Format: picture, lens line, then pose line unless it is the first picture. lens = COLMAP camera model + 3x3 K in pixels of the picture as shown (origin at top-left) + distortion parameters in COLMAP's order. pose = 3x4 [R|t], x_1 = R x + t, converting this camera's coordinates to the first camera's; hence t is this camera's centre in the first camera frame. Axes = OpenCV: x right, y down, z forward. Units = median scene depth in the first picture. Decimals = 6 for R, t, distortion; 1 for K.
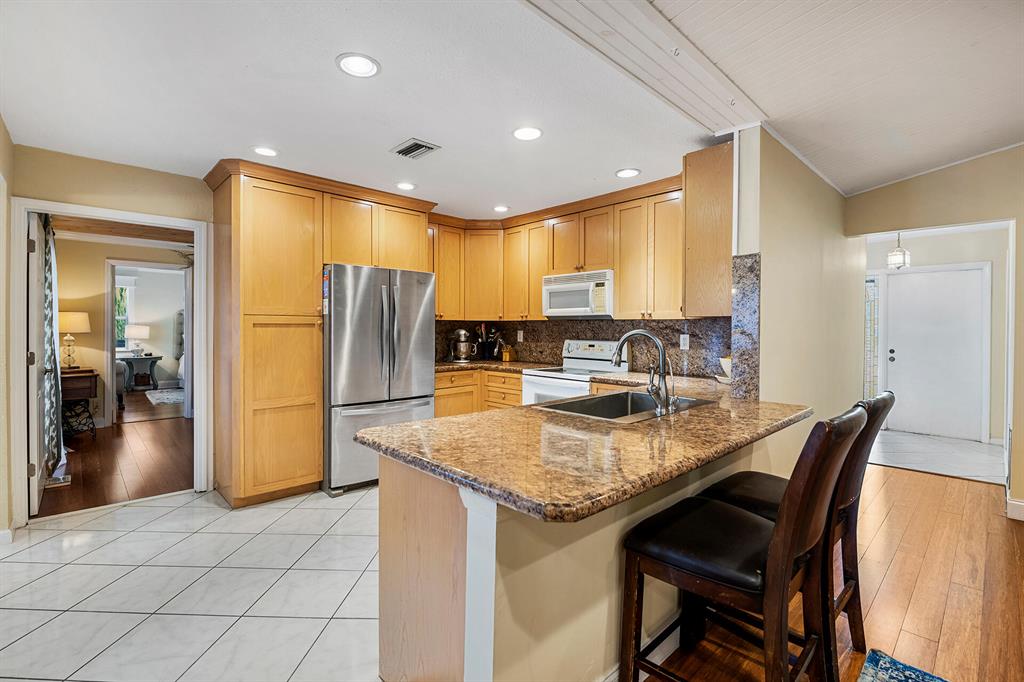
lens RADIAL K [[454.9, 0, 512.5], [0, 454.9, 335.3], [0, 0, 1]] dist [0.005602, -0.003429]
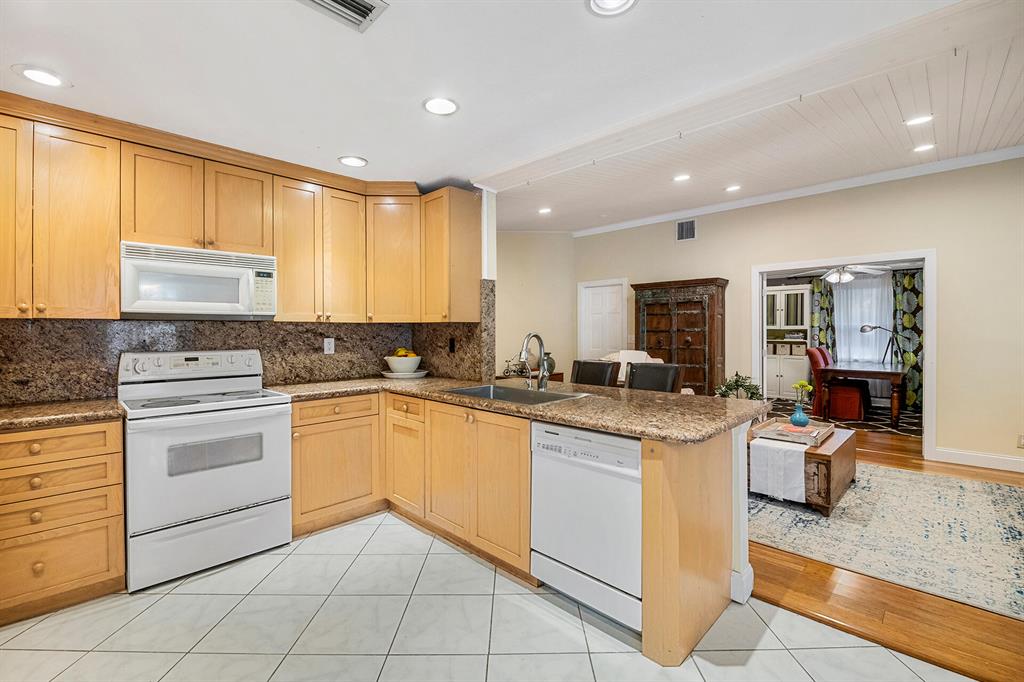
lens RADIAL K [[454.9, 0, 519.6], [0, 454.9, 333.7], [0, 0, 1]] dist [0.005602, -0.003429]
pose [[-0.041690, -0.010288, 0.999078, -0.505633], [0.020654, 0.999724, 0.011156, -0.011683], [-0.998917, 0.021100, -0.041466, 0.533778]]
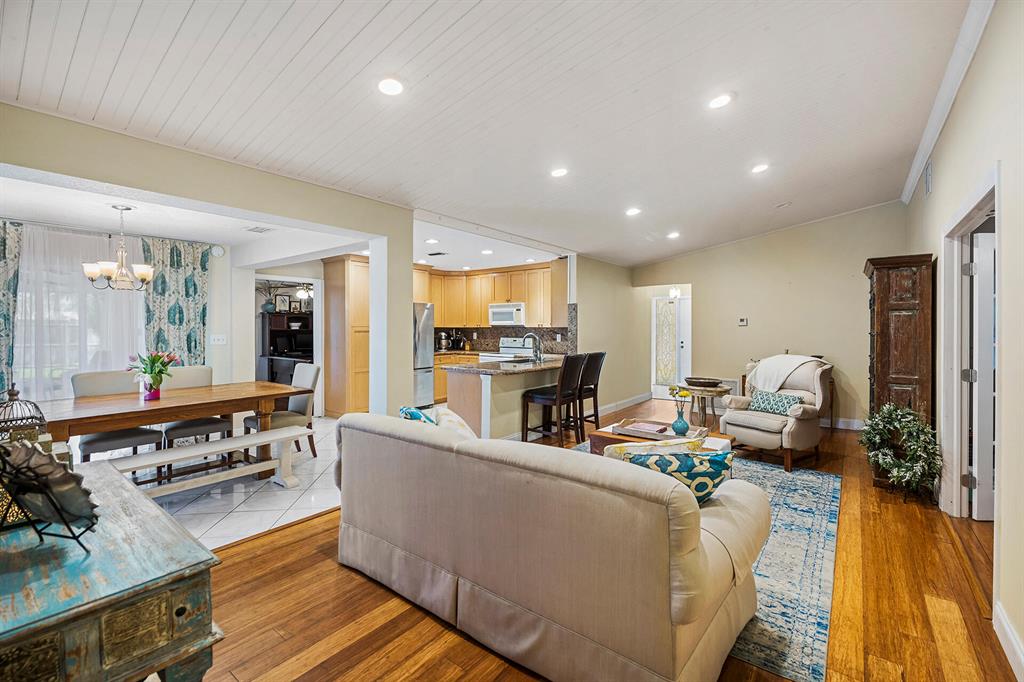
lens RADIAL K [[434.4, 0, 501.3], [0, 434.4, 332.7], [0, 0, 1]] dist [-0.002653, -0.000414]
pose [[0.991047, -0.008440, 0.133244, -0.123311], [0.009173, 0.999946, -0.004889, -0.001588], [-0.133195, 0.006068, 0.991071, -0.784603]]
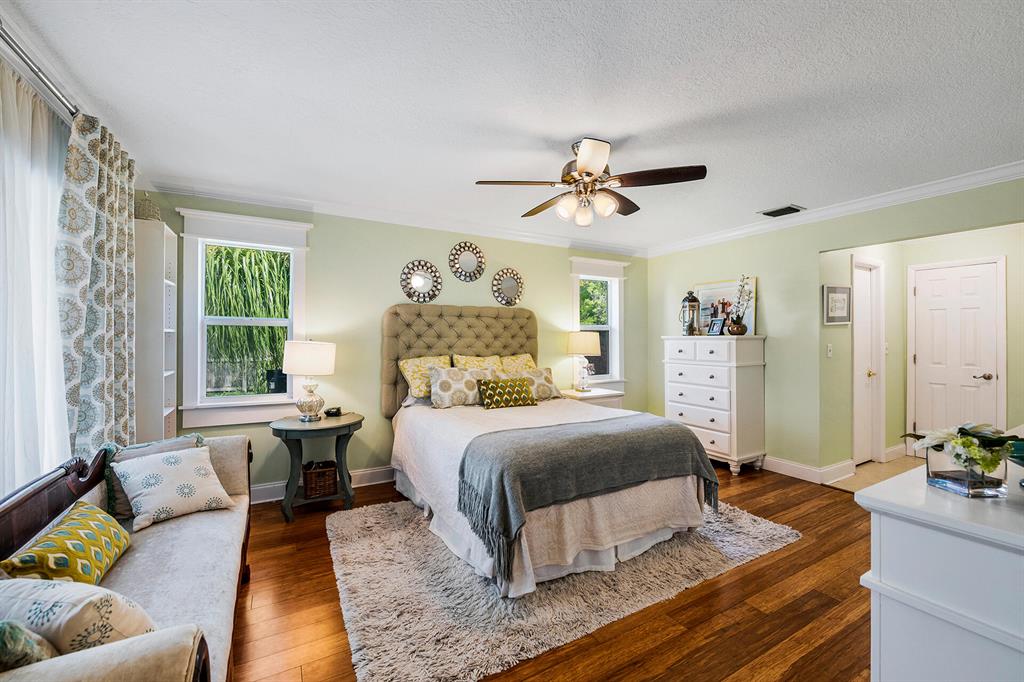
lens RADIAL K [[417.9, 0, 512.0], [0, 417.9, 332.4], [0, 0, 1]] dist [-0.002231, -0.001085]
pose [[0.968170, -0.008608, -0.250147, -1.161185], [0.002703, 0.999710, -0.023939, -0.043639], [0.250281, 0.022501, 0.967912, 1.428226]]
